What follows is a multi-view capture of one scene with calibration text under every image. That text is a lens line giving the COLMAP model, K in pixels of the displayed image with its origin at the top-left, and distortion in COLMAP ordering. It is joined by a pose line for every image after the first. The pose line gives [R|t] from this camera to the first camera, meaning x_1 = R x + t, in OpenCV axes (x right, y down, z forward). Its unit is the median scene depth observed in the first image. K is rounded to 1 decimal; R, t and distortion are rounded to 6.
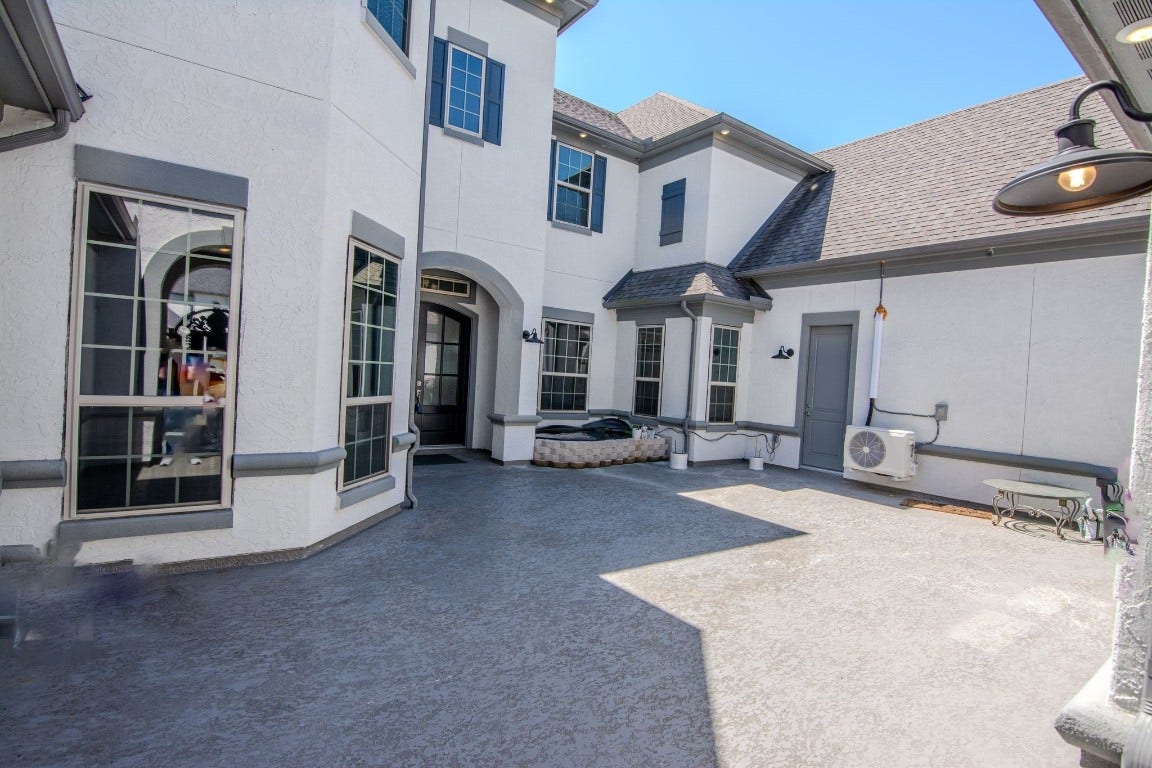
lens RADIAL K [[559.4, 0, 578.2], [0, 559.4, 386.8], [0, 0, 1]] dist [-0.012533, -0.003855]
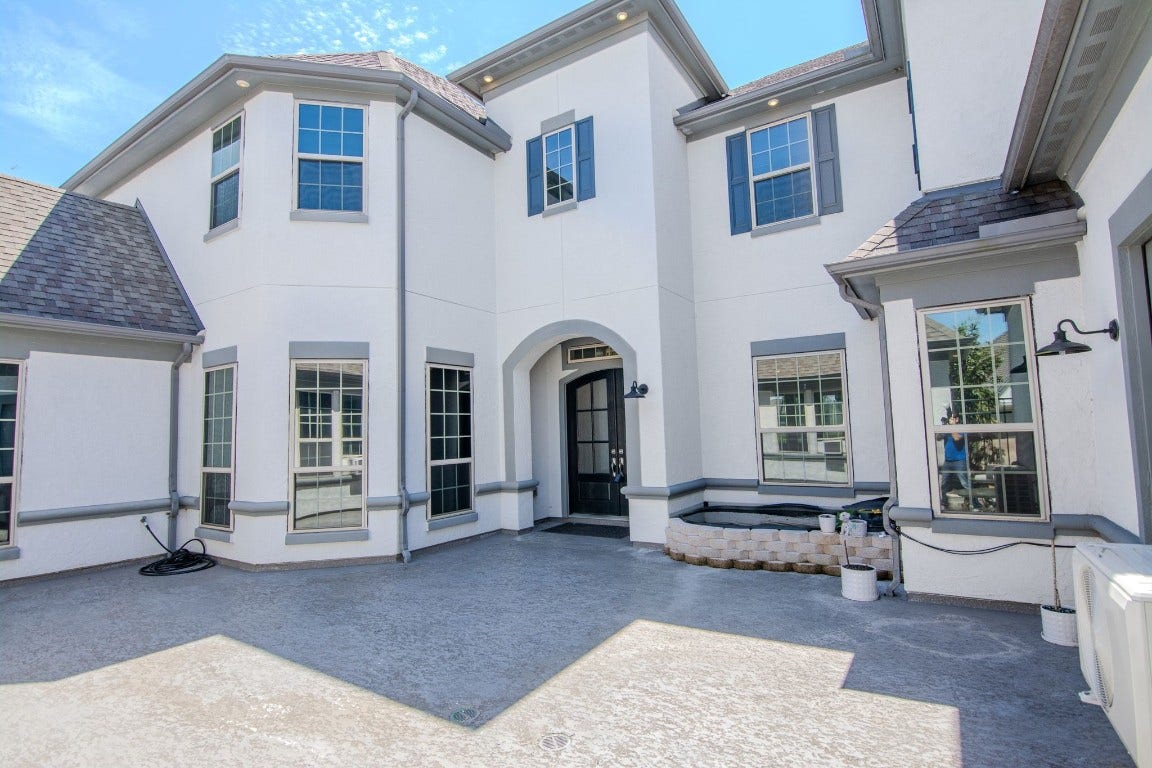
lens RADIAL K [[559.4, 0, 576.2], [0, 559.4, 385.3], [0, 0, 1]] dist [-0.012533, -0.003855]
pose [[0.363336, -0.142266, -0.920732, 1.027852], [0.027436, 0.989478, -0.142061, 0.028037], [0.931254, 0.026354, 0.363416, 0.963732]]
